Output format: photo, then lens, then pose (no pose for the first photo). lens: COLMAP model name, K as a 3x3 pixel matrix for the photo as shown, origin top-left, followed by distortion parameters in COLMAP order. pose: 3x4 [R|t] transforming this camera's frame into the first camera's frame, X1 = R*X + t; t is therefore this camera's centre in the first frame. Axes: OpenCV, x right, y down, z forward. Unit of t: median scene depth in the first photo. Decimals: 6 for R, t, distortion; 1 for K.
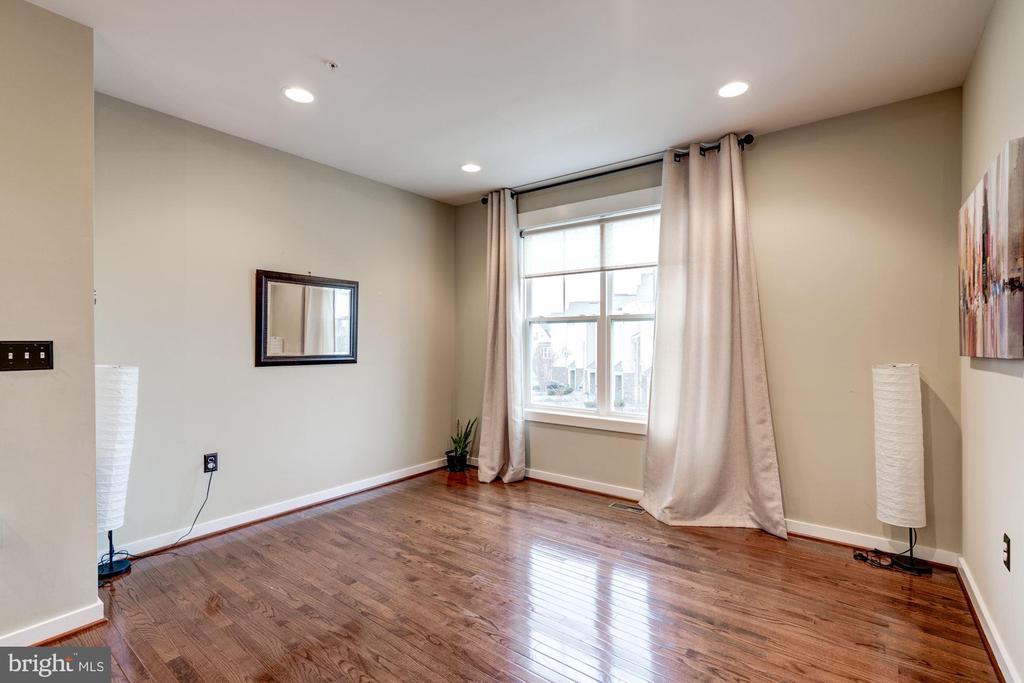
lens RADIAL K [[454.8, 0, 543.1], [0, 454.8, 336.4], [0, 0, 1]] dist [-0.001957, 0.000034]
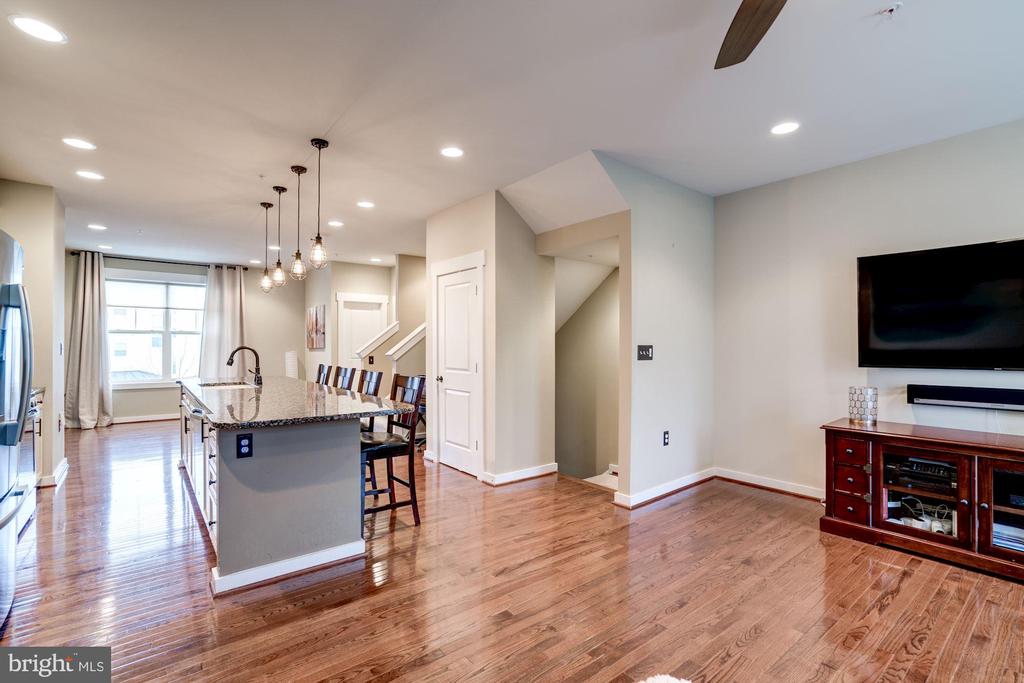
lens RADIAL K [[460.9, 0, 489.8], [0, 460.9, 339.8], [0, 0, 1]] dist [-0.048662, 0.025880]
pose [[0.320223, 0.015842, 0.947210, -1.329665], [-0.007204, 0.999872, -0.014287, 0.010472], [-0.947315, -0.002249, 0.320296, -0.995968]]
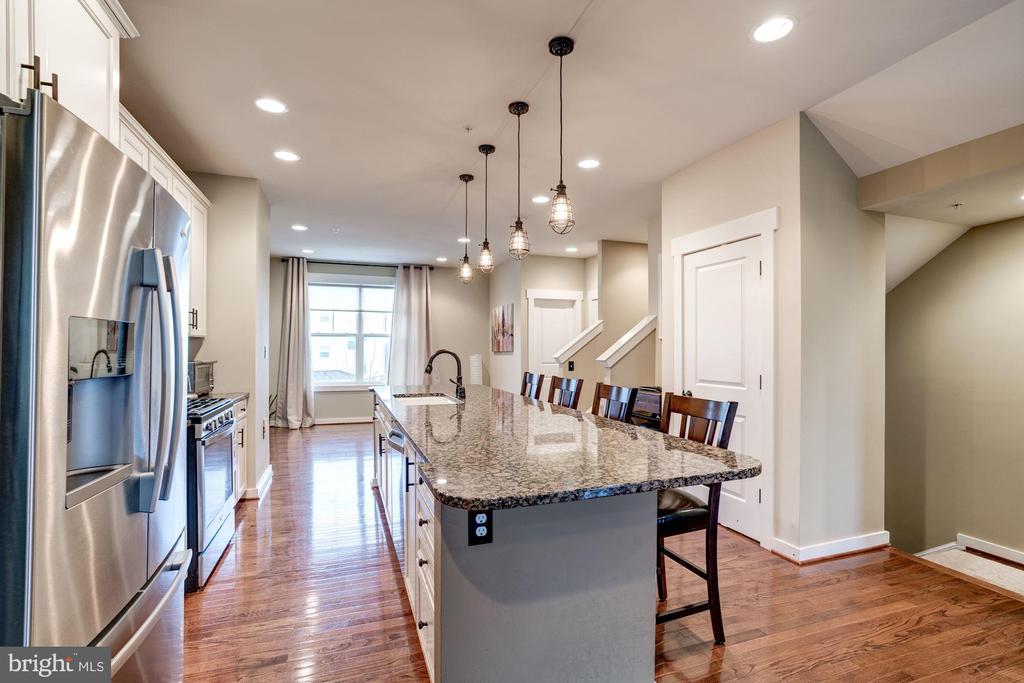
lens RADIAL K [[466.4, 0, 512.0], [0, 466.4, 341.5], [0, 0, 1]] dist [-0.061626, 0.027291]
pose [[0.587600, 0.018003, 0.808951, -1.145546], [-0.009867, 0.999838, -0.015084, 0.011282], [-0.809091, 0.000882, 0.587682, -0.738755]]
